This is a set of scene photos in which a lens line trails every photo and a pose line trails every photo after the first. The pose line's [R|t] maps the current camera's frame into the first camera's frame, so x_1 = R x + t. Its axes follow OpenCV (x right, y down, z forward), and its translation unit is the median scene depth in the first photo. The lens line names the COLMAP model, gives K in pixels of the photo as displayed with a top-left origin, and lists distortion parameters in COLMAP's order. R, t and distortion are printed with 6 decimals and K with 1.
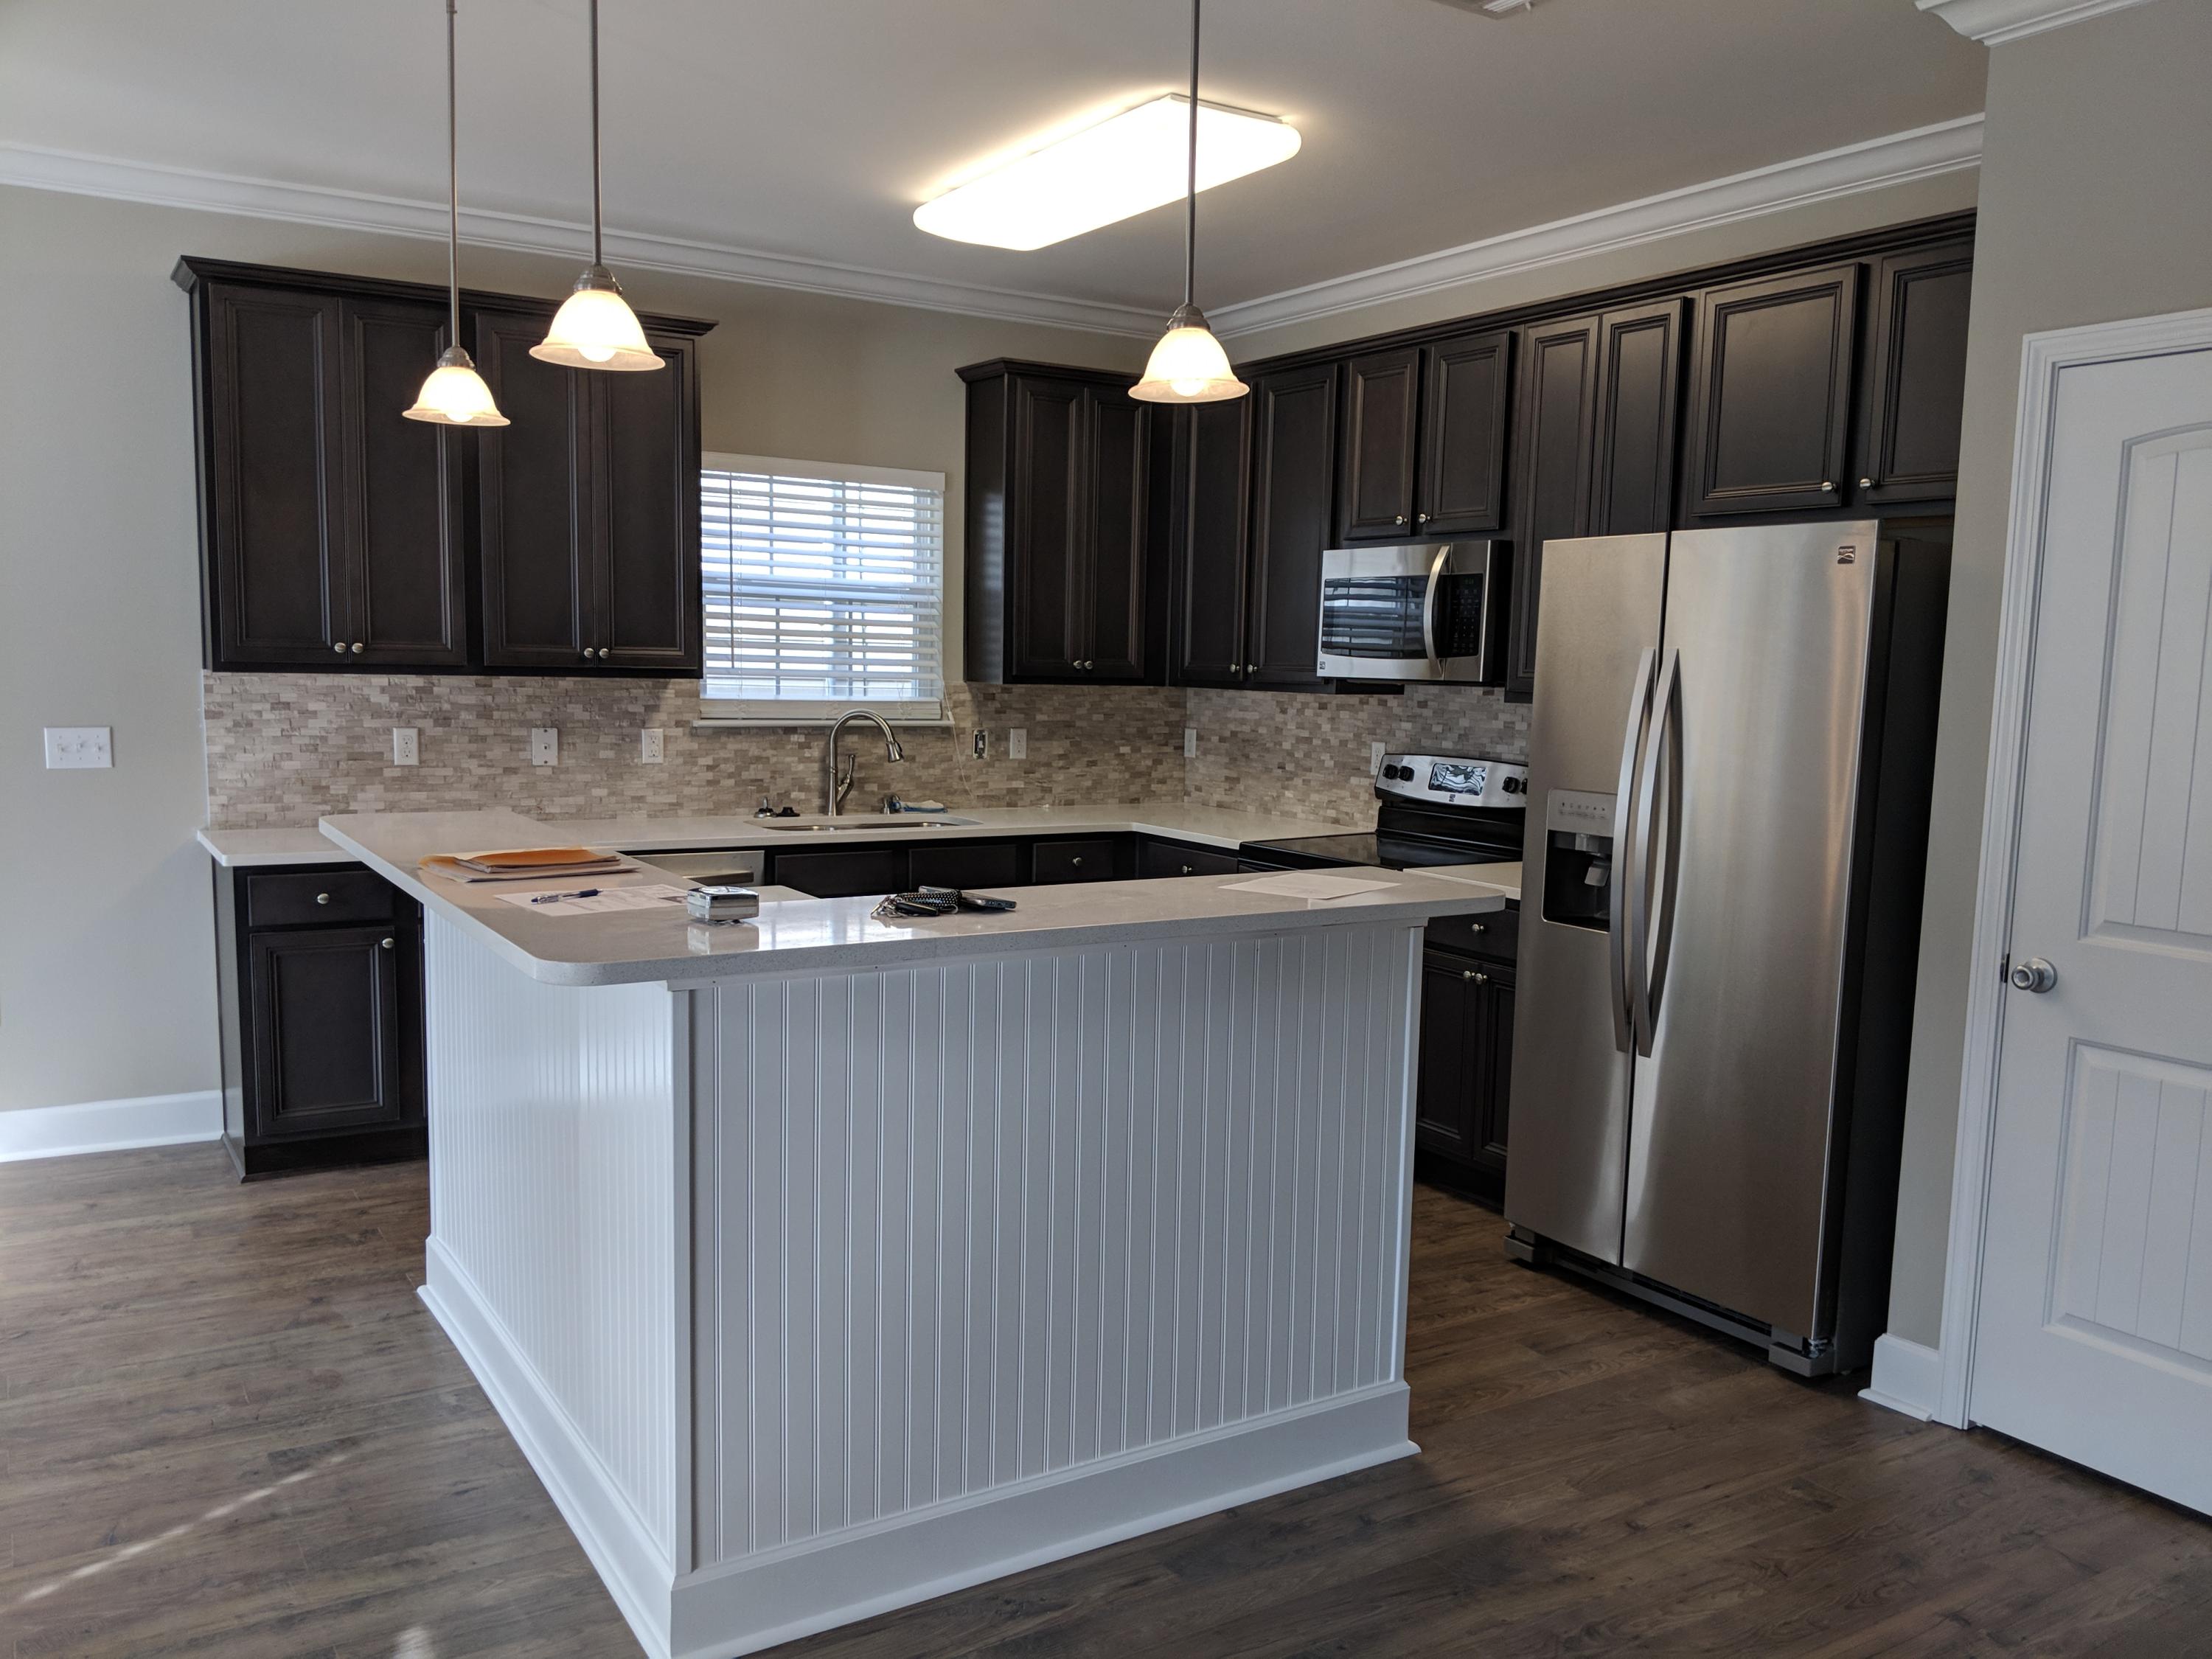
lens RADIAL K [[1759.3, 0, 1153.3], [0, 1759.3, 878.1], [0, 0, 1]] dist [0.053013, -0.093477]
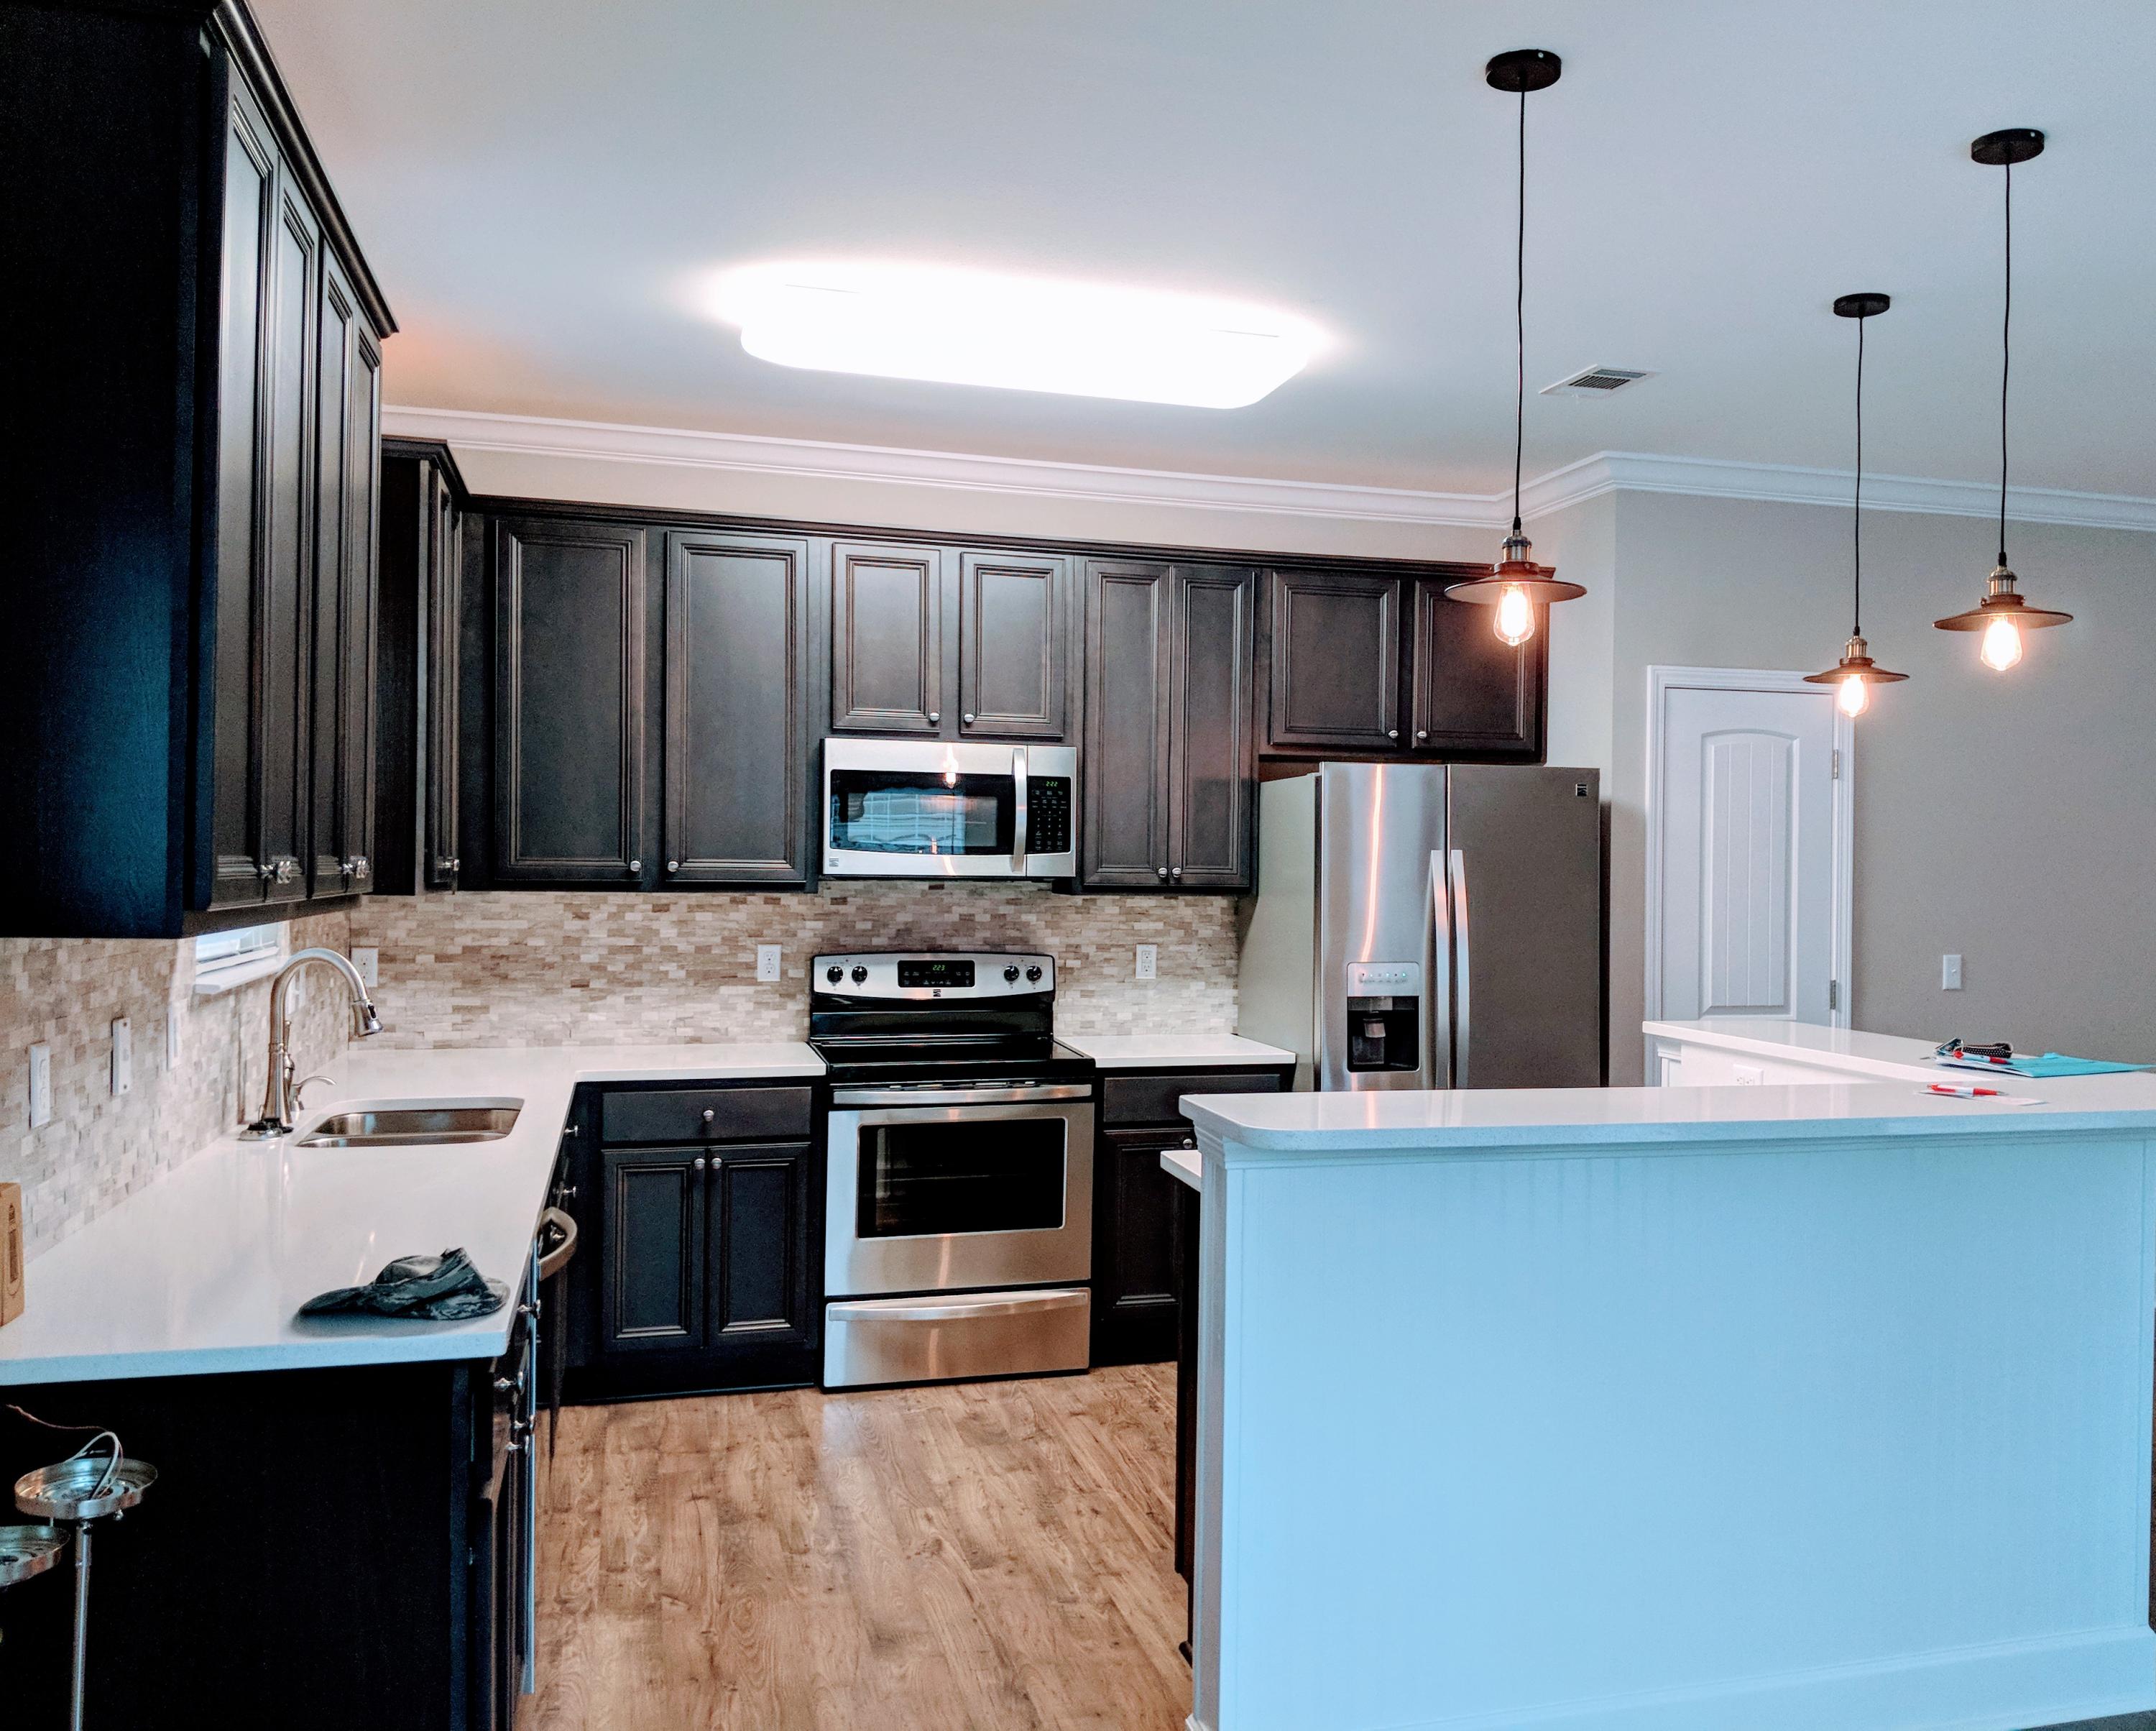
lens RADIAL K [[1781.7, 0, 1080.7], [0, 1781.7, 874.3], [0, 0, 1]] dist [-0.042160, -0.009271]
pose [[0.279416, -0.016501, 0.960028, -1.507489], [0.116416, 0.993058, -0.016814, -0.170292], [-0.953087, 0.116461, 0.279397, 1.268756]]
